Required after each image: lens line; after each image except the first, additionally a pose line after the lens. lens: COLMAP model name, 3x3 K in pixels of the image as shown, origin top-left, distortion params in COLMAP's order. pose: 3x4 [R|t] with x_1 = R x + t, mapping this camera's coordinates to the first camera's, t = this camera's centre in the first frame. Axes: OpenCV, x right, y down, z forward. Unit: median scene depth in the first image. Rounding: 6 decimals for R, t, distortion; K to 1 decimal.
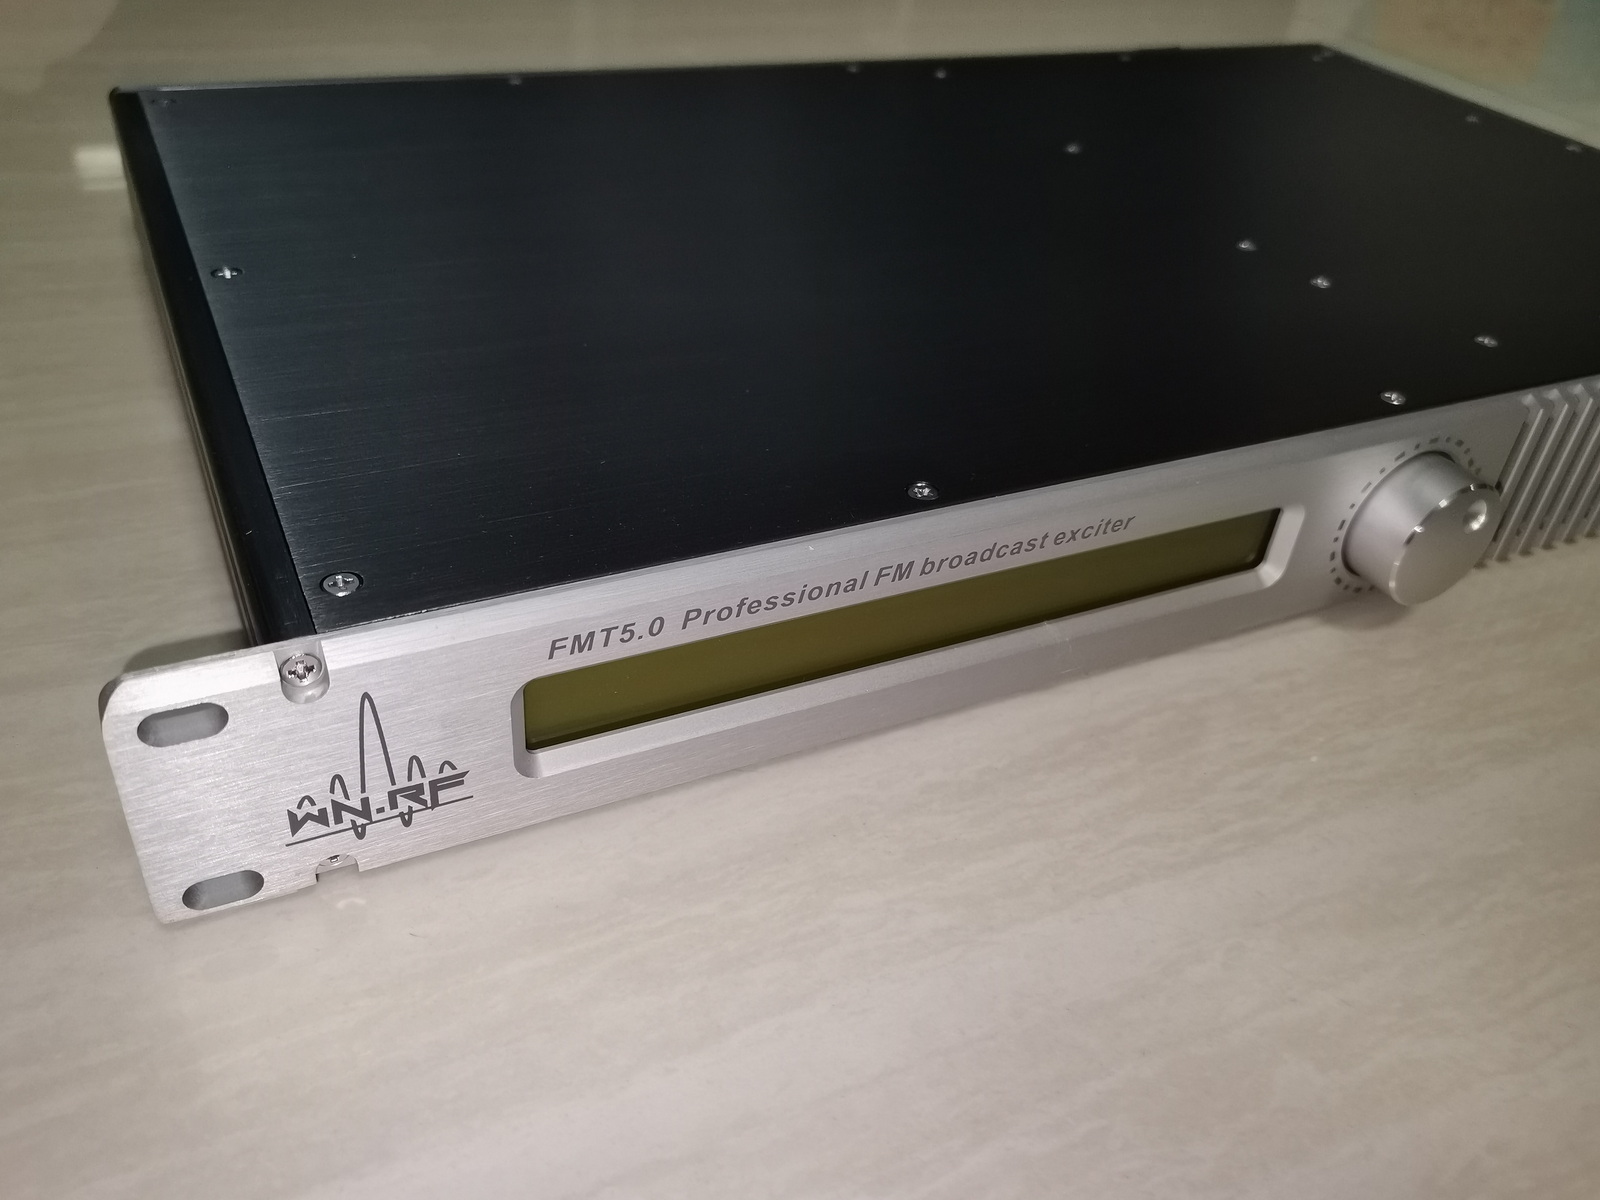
lens RADIAL K [[1349.2, 0, 800.2], [0, 1349.2, 605.0], [0, 0, 1]] dist [0.005368, -0.030619]
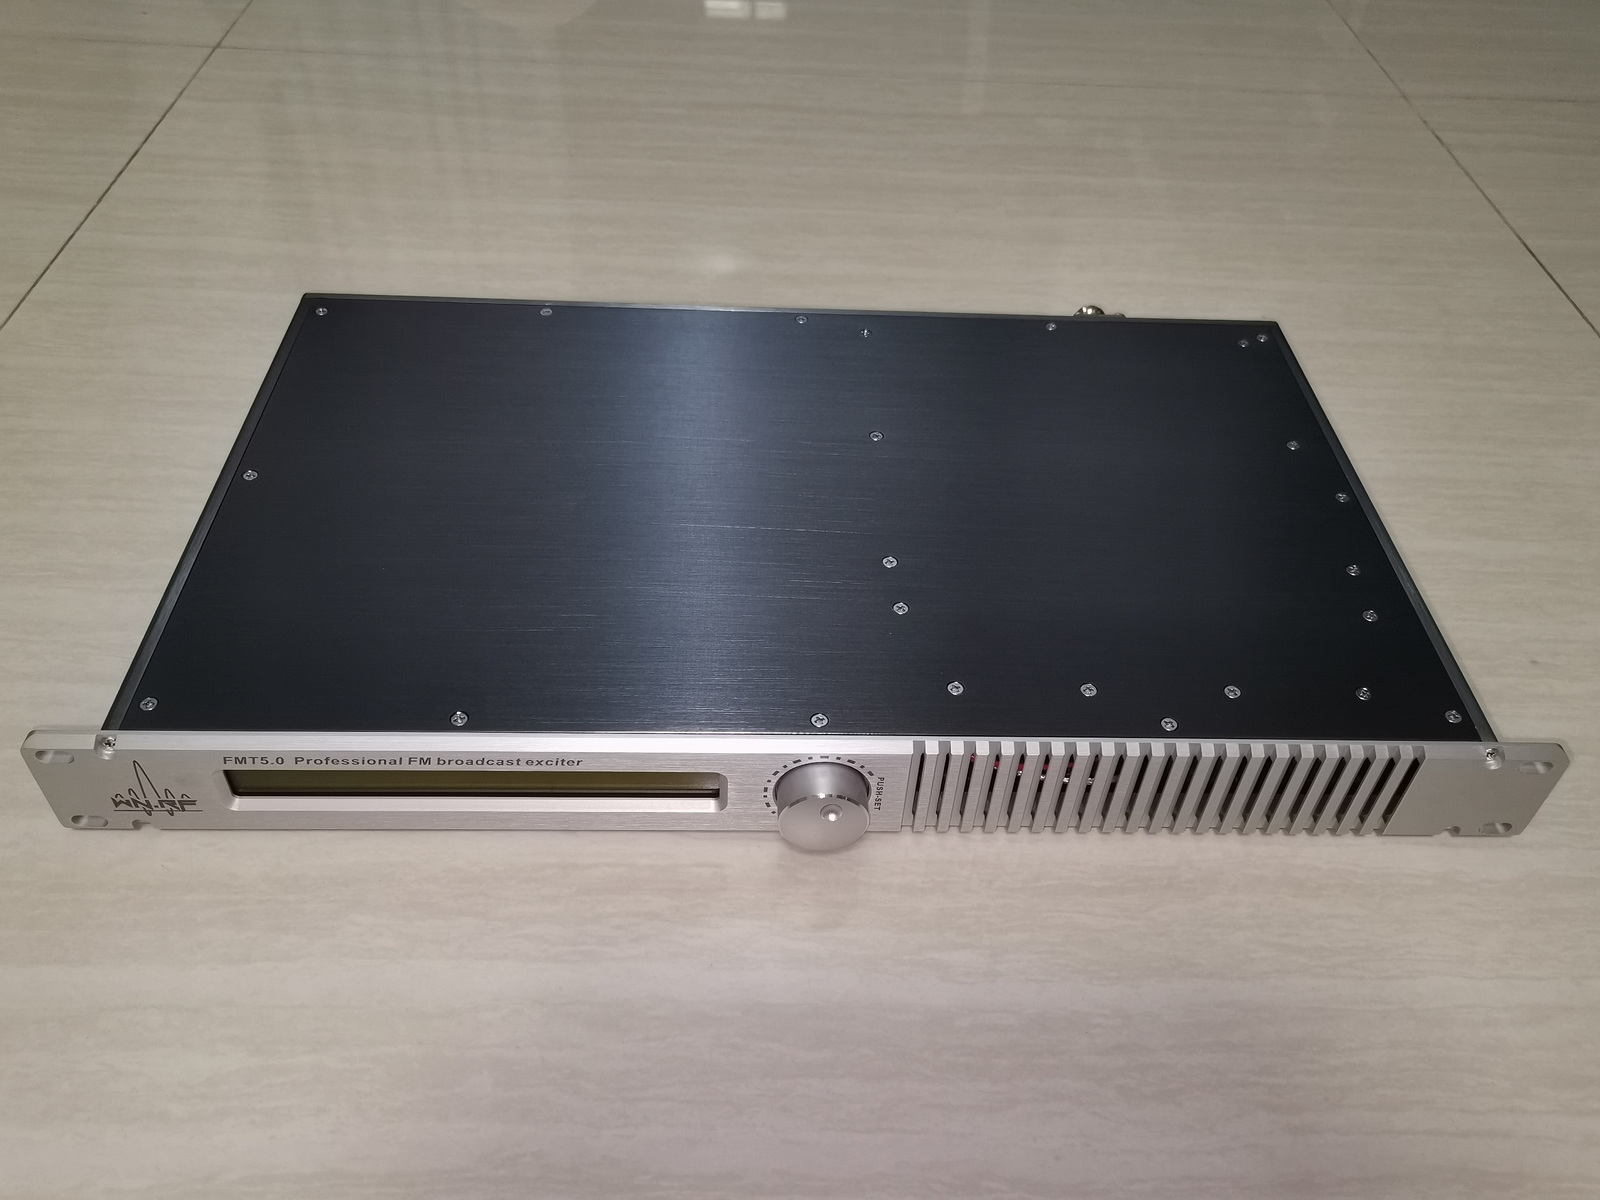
lens RADIAL K [[1349.2, 0, 800.6], [0, 1349.2, 596.4], [0, 0, 1]] dist [0.005368, -0.030619]
pose [[0.909455, 0.255762, -0.327836, 1.127567], [-0.221233, 0.965222, 0.139295, -0.633872], [0.352061, -0.054154, 0.934409, -0.558573]]
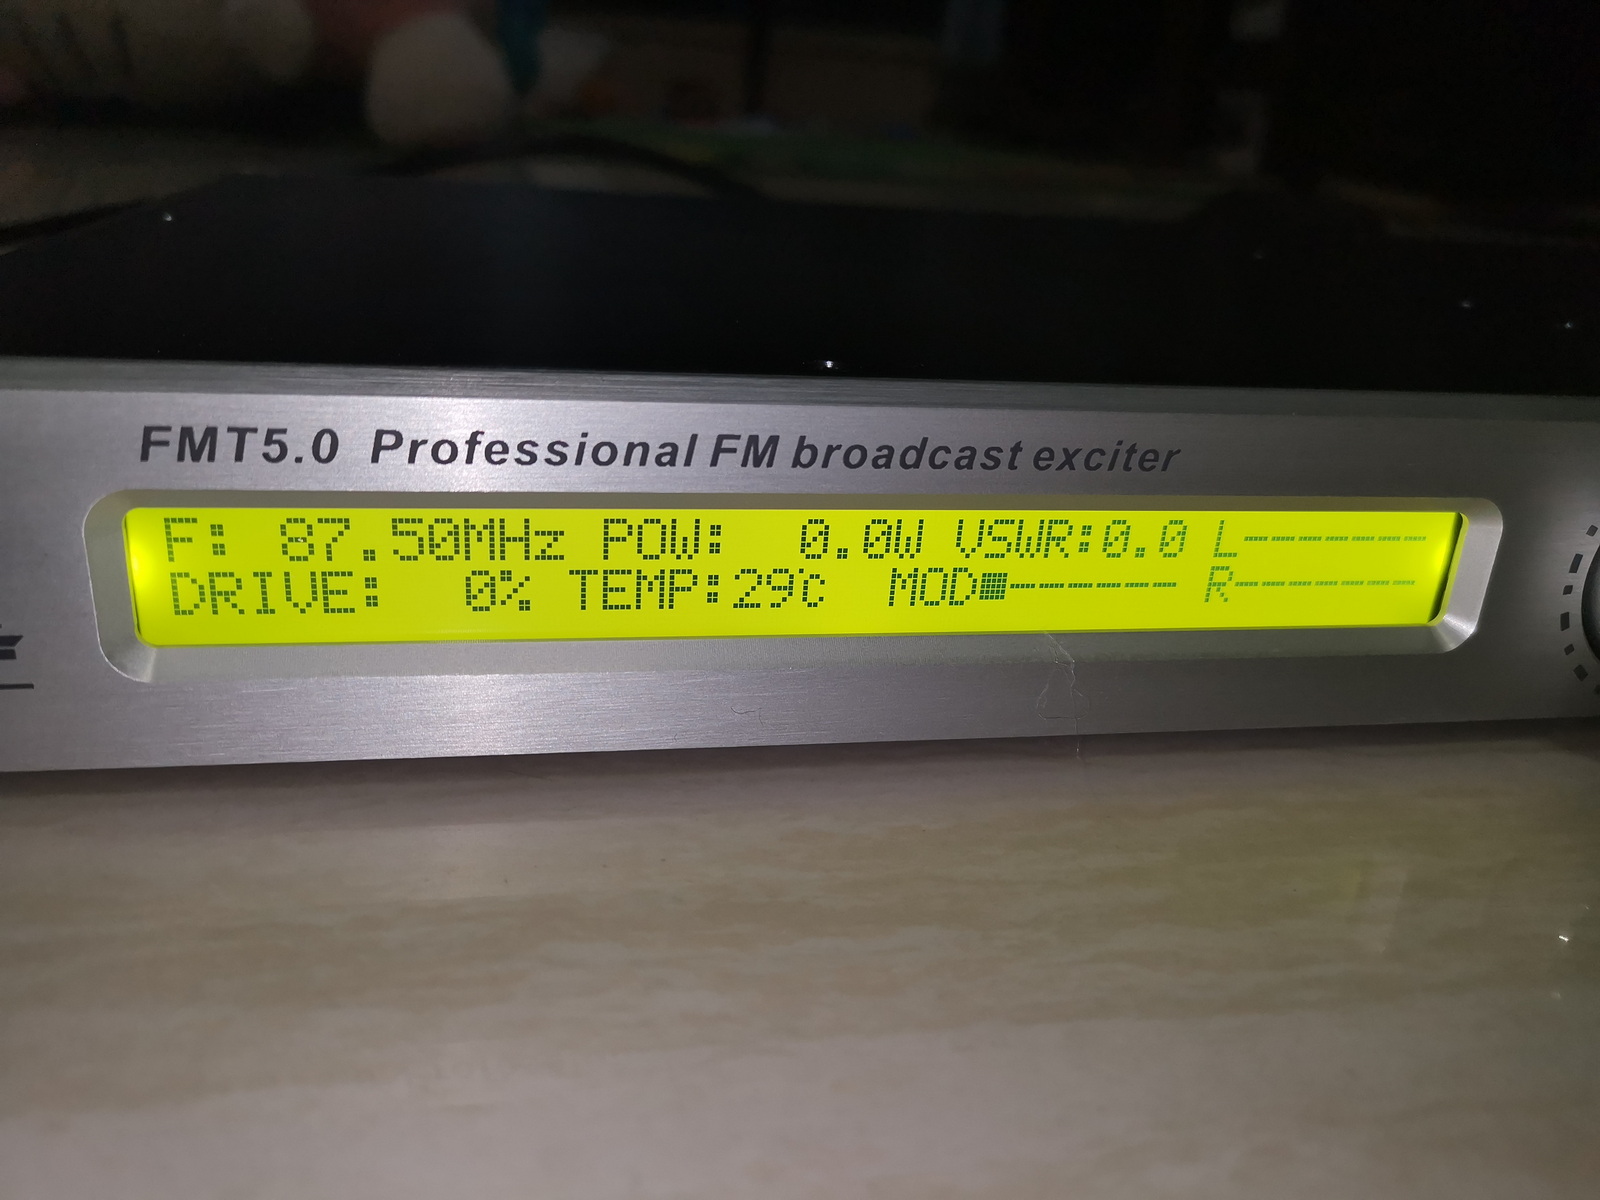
lens RADIAL K [[1349.2, 0, 789.4], [0, 1349.2, 603.3], [0, 0, 1]] dist [0.005368, -0.030619]
pose [[0.967497, 0.068060, -0.243553, 0.256230], [-0.134177, 0.954513, -0.266274, 0.217357], [0.214352, 0.290299, 0.932620, 0.439522]]
